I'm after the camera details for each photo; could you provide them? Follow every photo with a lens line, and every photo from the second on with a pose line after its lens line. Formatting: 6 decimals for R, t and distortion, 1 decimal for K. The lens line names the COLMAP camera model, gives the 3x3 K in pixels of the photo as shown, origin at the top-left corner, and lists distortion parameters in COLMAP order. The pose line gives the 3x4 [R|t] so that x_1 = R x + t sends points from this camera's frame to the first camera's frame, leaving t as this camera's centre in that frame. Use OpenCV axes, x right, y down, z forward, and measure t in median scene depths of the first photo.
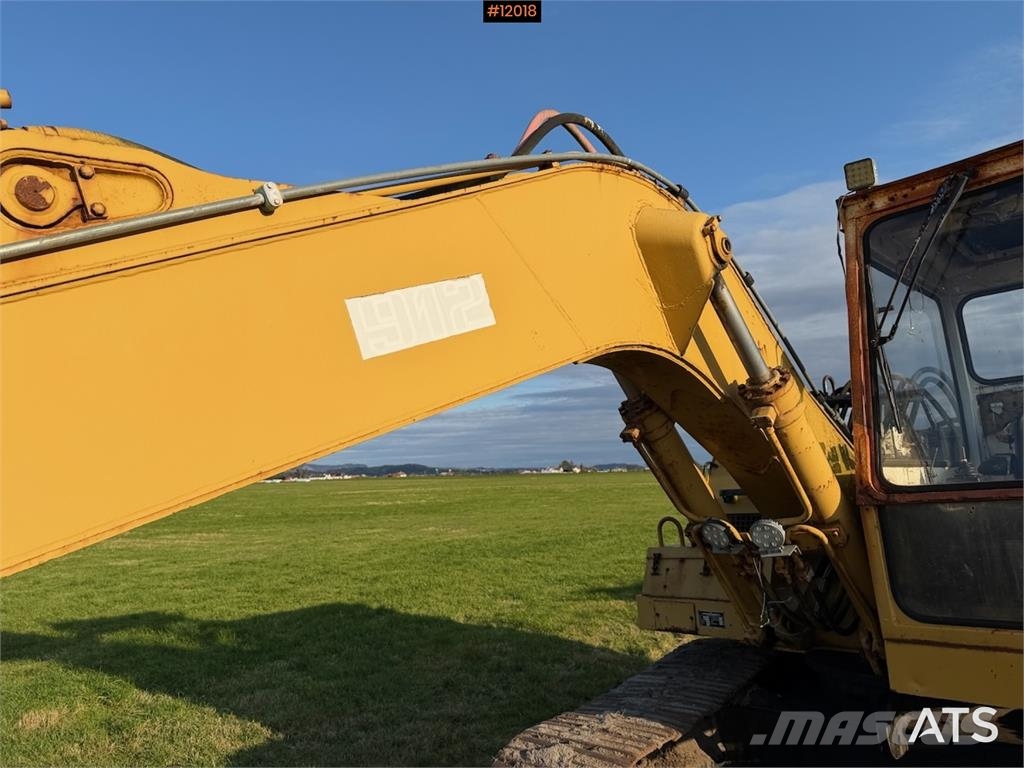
lens RADIAL K [[719.5, 0, 506.8], [0, 719.5, 374.3], [0, 0, 1]] dist [0.086197, -0.129043]
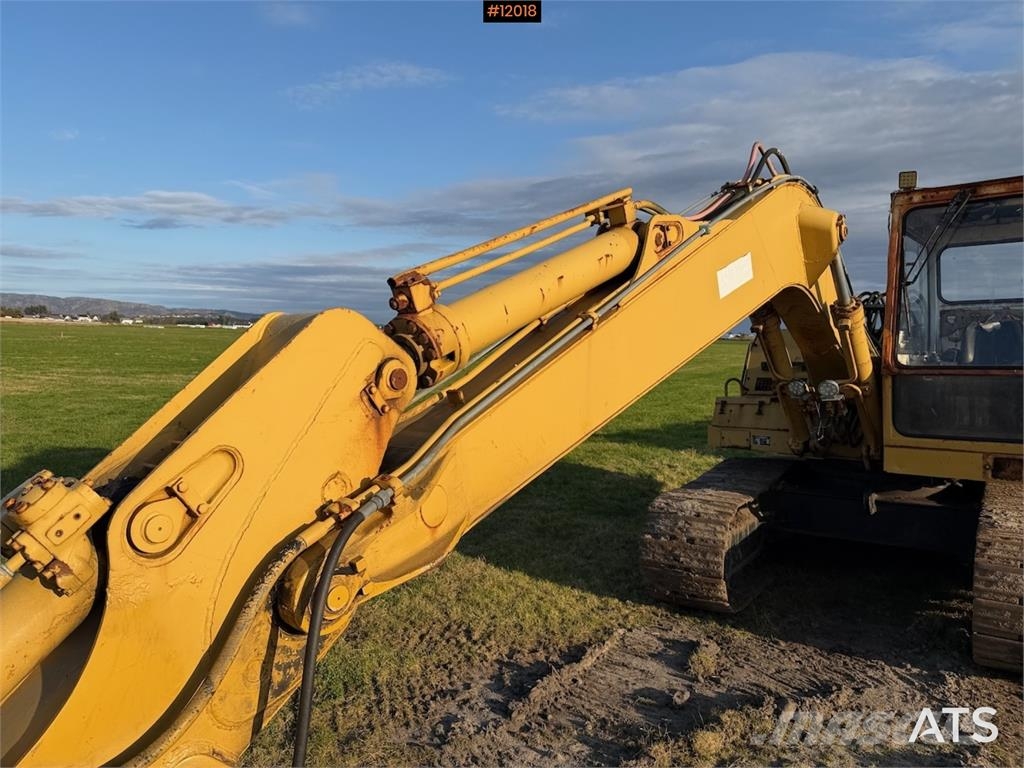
lens RADIAL K [[731.6, 0, 506.4], [0, 731.6, 375.4], [0, 0, 1]] dist [0.060536, -0.075787]
pose [[0.993147, 0.048275, 0.106435, -0.459593], [-0.067754, 0.979872, 0.187776, -0.072437], [-0.095228, -0.193701, 0.976428, -0.509123]]
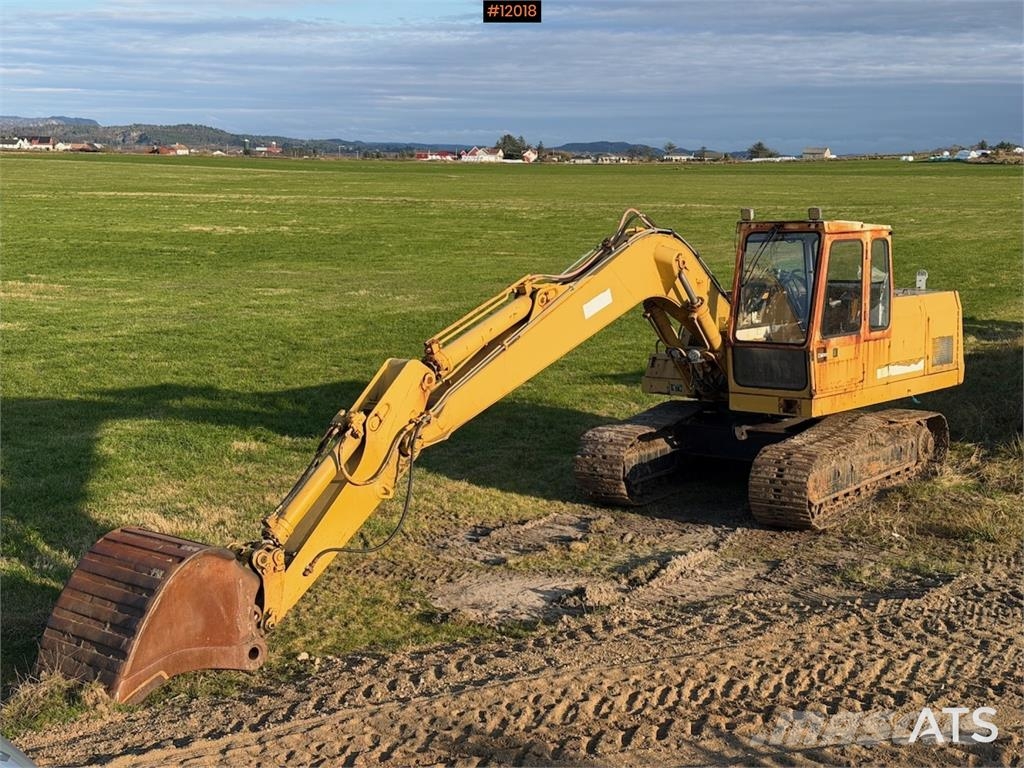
lens RADIAL K [[1508.1, 0, 512.0], [0, 1508.1, 384.0], [0, 0, 1]] dist [0.147909, -0.040087]
pose [[0.995121, 0.025155, 0.095406, -0.616668], [-0.051738, 0.956385, 0.287491, -0.916305], [-0.084013, -0.291024, 0.953020, -3.155753]]
